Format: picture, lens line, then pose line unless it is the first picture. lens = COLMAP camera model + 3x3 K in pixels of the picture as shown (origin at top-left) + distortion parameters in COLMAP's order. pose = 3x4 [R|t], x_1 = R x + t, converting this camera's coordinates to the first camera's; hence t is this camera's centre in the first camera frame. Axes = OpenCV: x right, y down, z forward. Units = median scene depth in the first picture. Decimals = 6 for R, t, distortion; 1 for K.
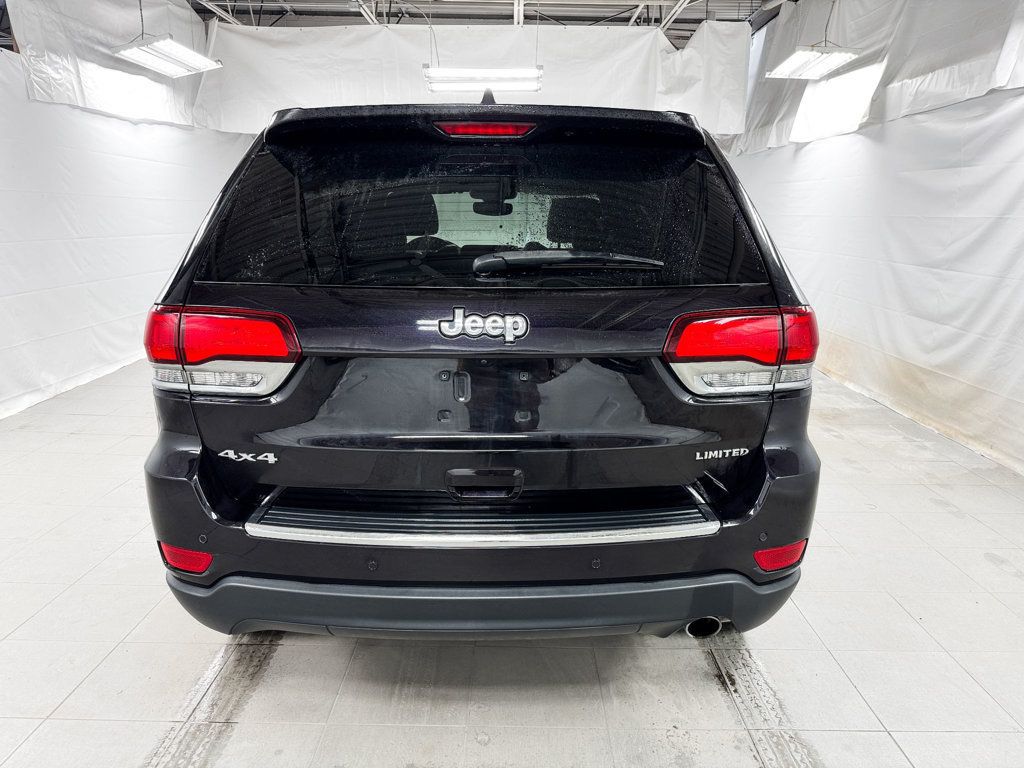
lens RADIAL K [[754.7, 0, 512.0], [0, 754.7, 384.0], [0, 0, 1]] dist [-0.001783, -0.034551]
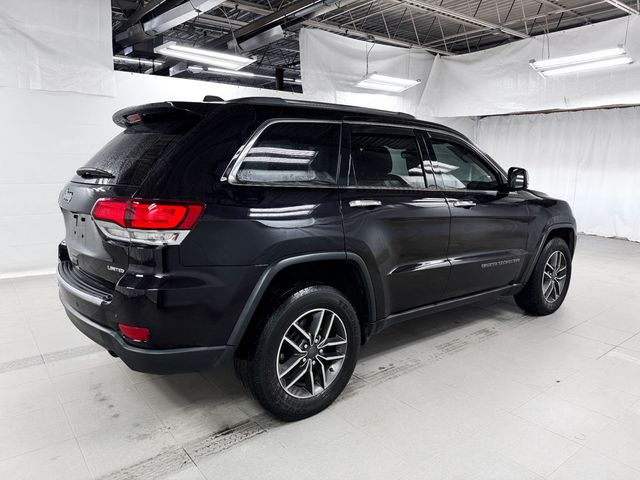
lens RADIAL K [[471.7, 0, 320.0], [0, 471.7, 240.0], [0, 0, 1]] dist [-0.001783, -0.034551]
pose [[0.588912, 0.112690, -0.800302, 1.082205], [-0.168742, 0.985552, 0.014604, -0.062622], [0.790385, 0.126444, 0.599419, 0.455143]]
